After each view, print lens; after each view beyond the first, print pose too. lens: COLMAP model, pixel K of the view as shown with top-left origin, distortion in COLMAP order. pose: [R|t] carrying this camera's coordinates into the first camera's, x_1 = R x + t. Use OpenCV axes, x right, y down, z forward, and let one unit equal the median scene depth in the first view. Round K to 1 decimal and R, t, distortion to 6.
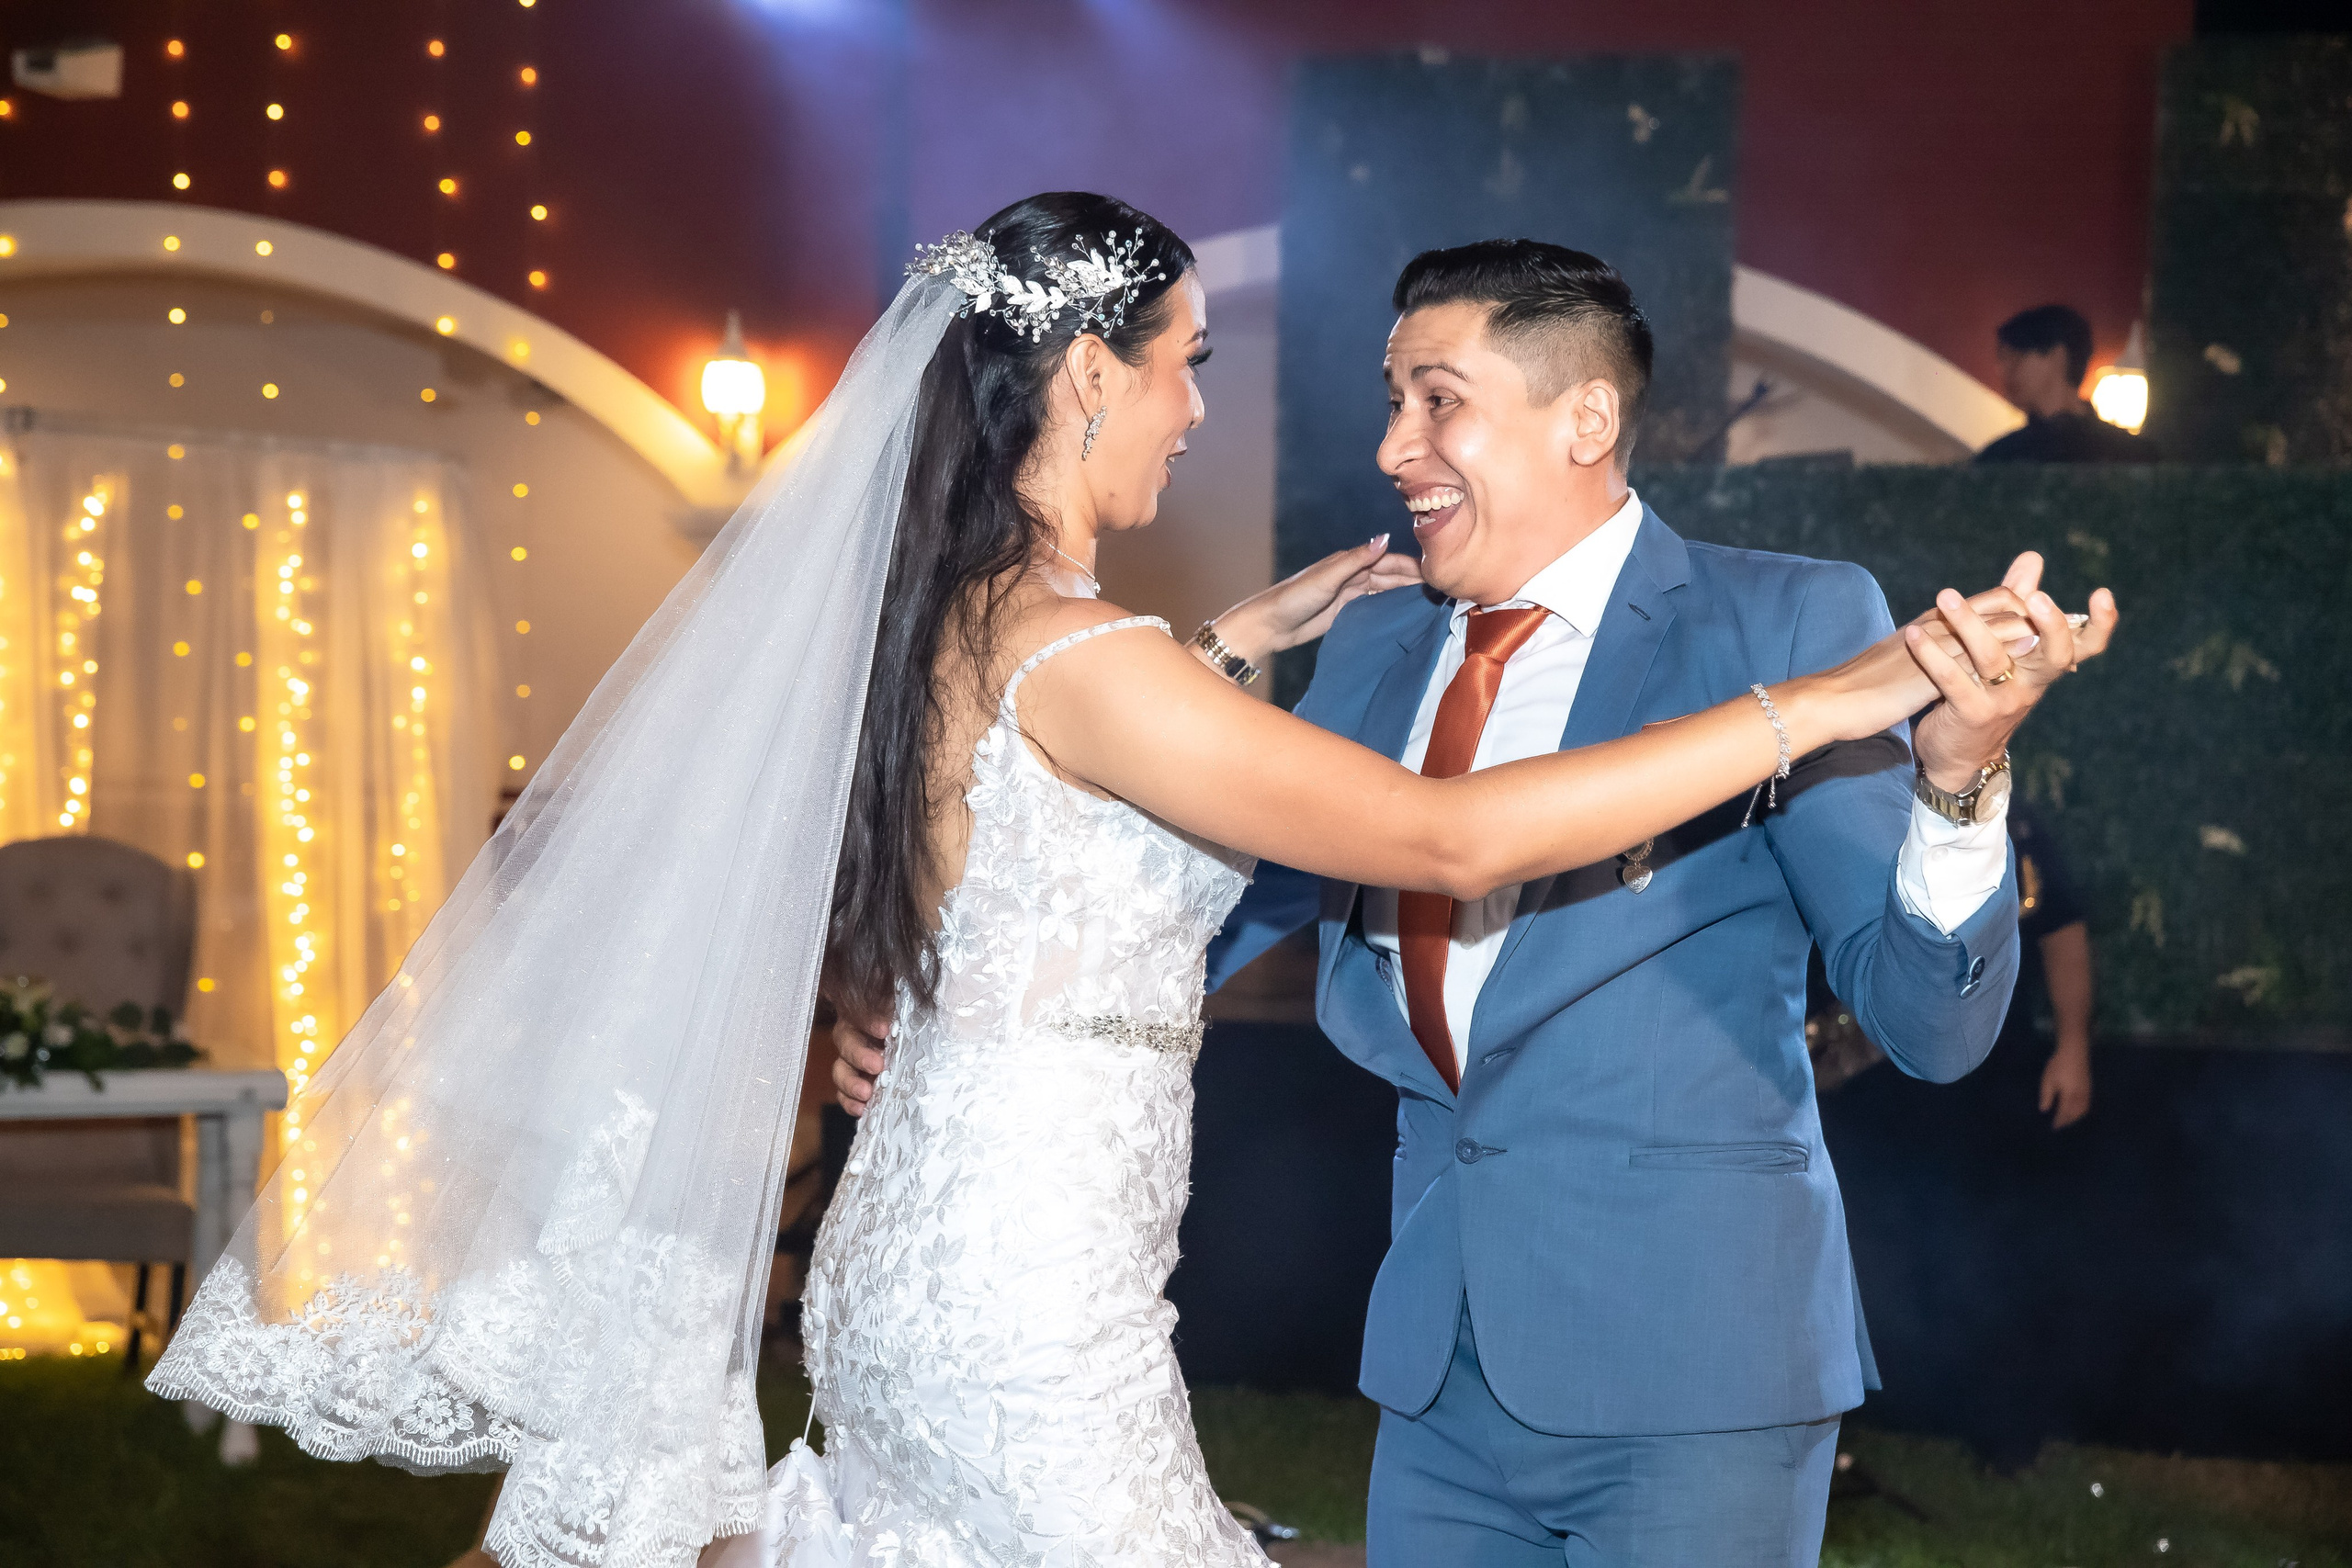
lens RADIAL K [[3835.9, 0, 1083.6], [0, 3835.9, 802.0], [0, 0, 1]] dist [0.183950, 0.000000]
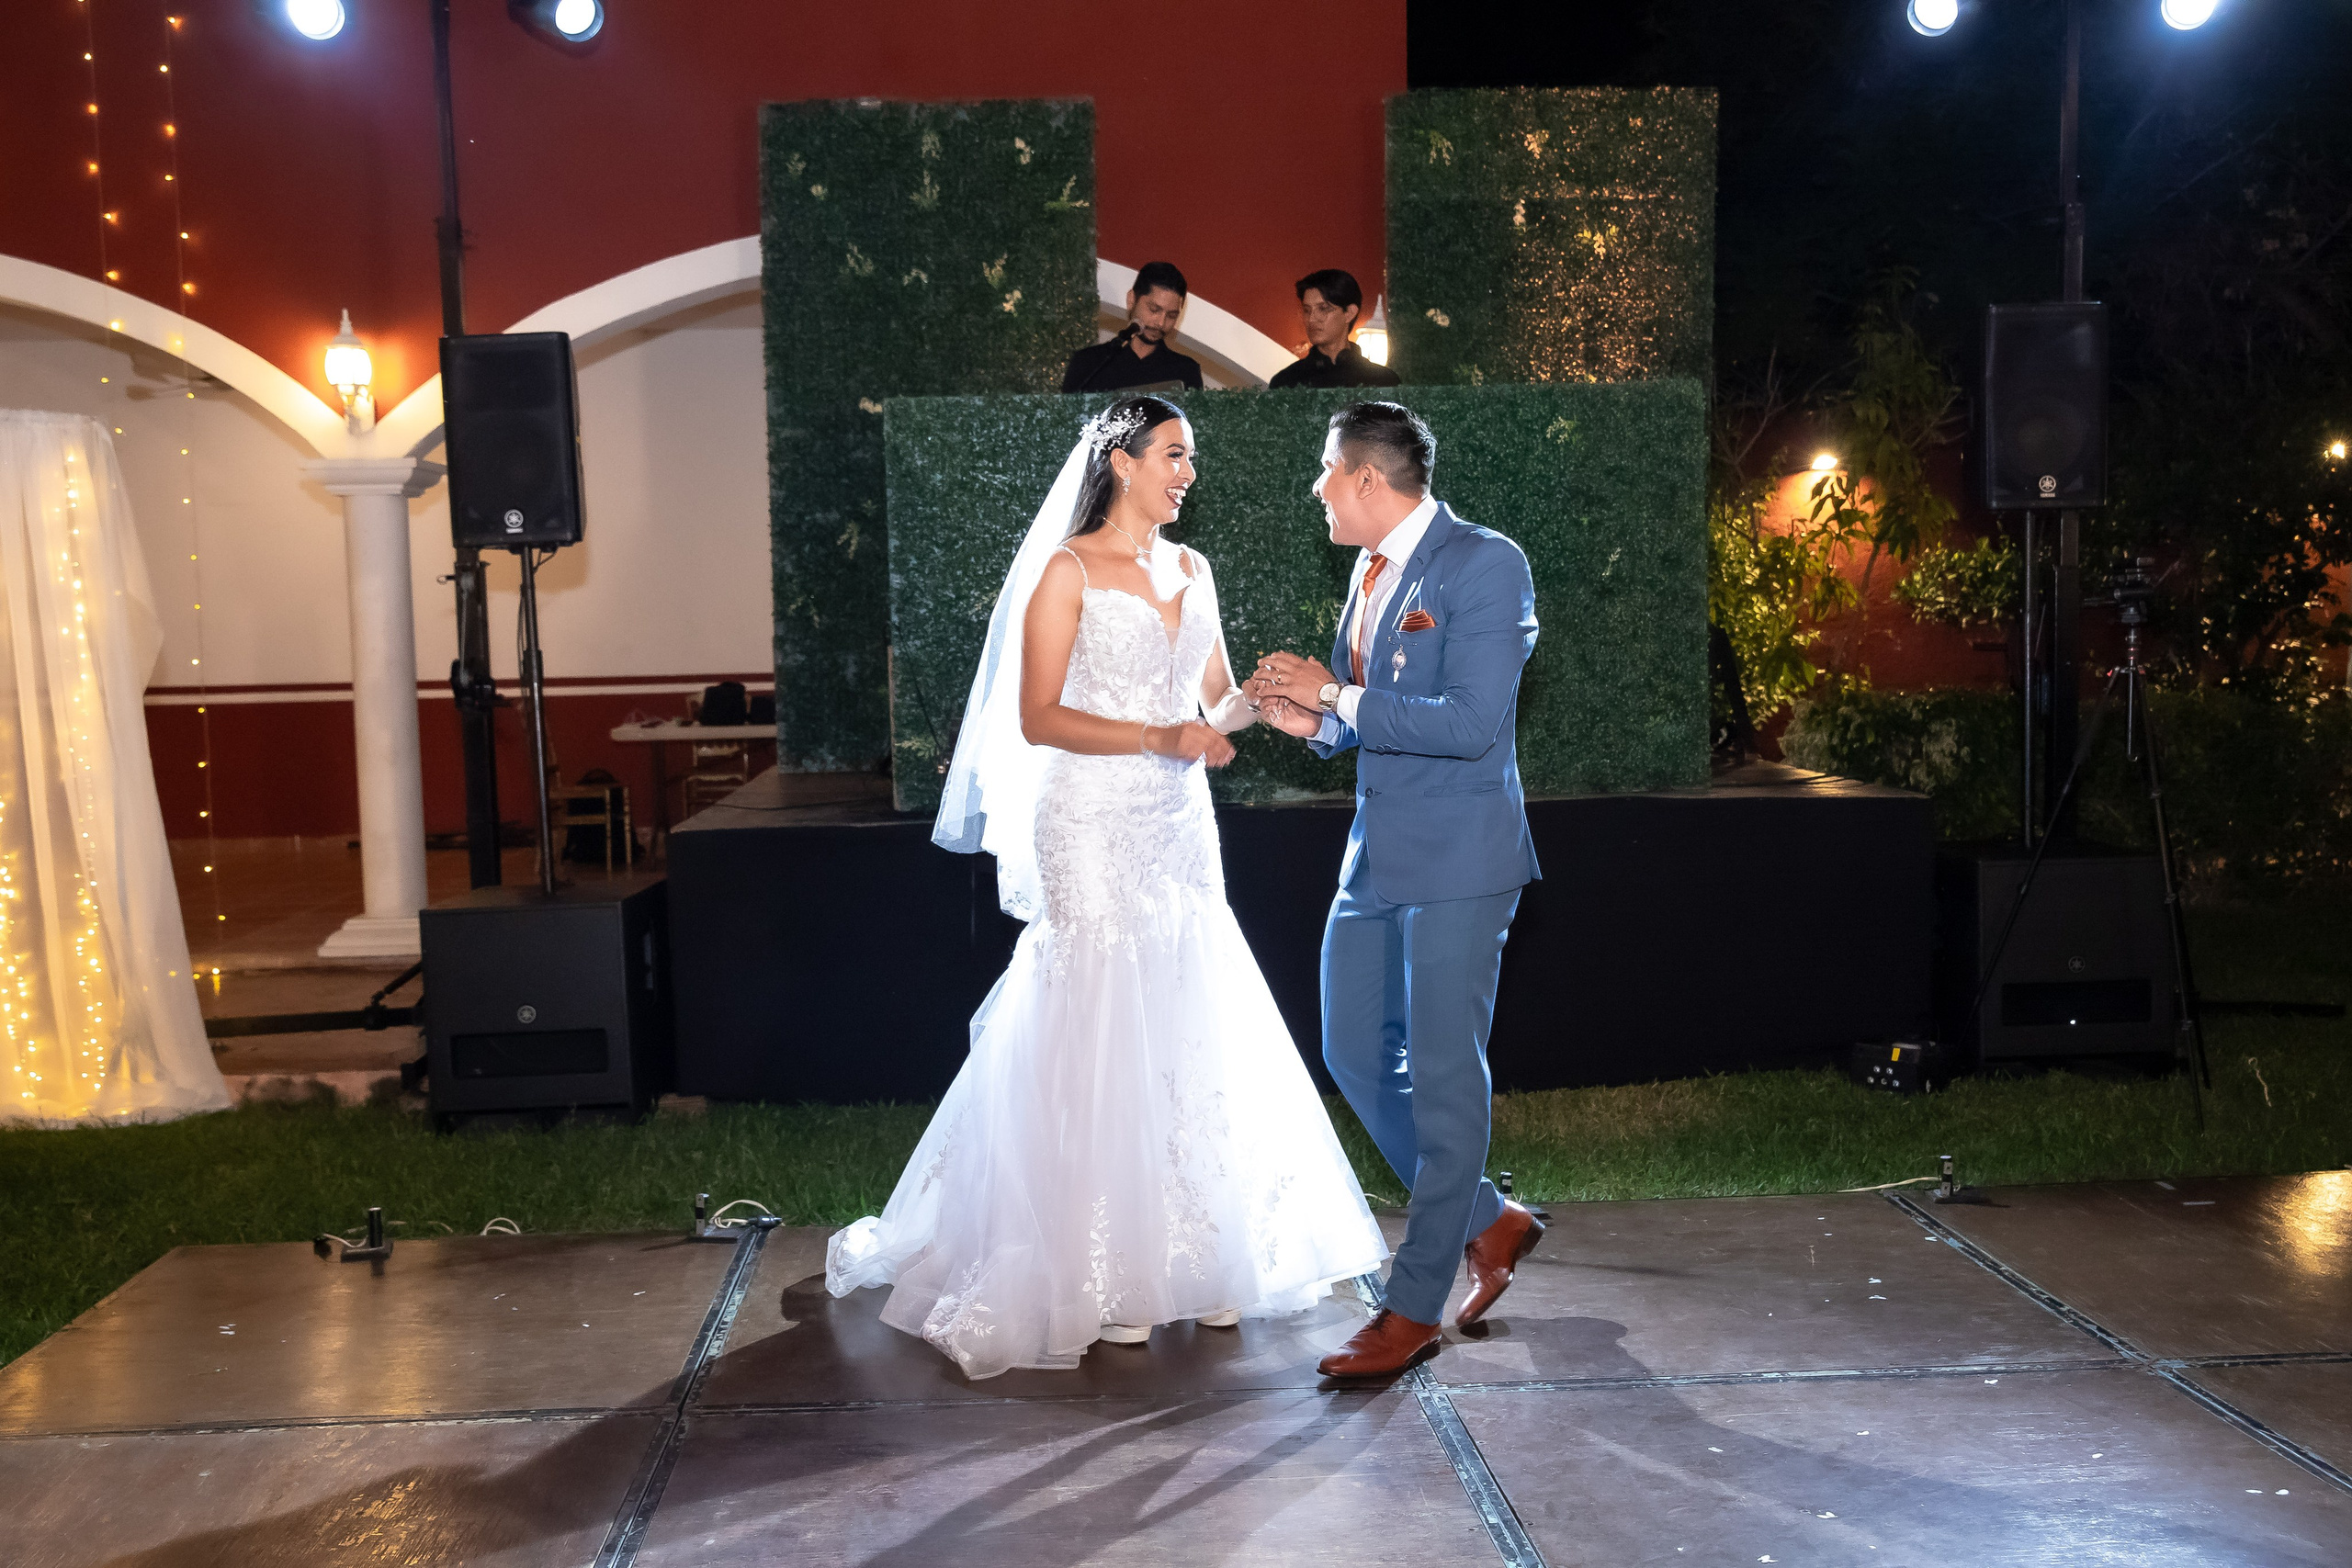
lens RADIAL K [[2528.5, 0, 1161.9], [0, 2528.5, 794.7], [0, 0, 1]] dist [0.039634, 0.000000]
pose [[0.984651, -0.055592, 0.165444, 0.032924], [0.047658, 0.997533, 0.051549, 0.006390], [-0.167901, -0.042873, 0.984871, 0.109721]]
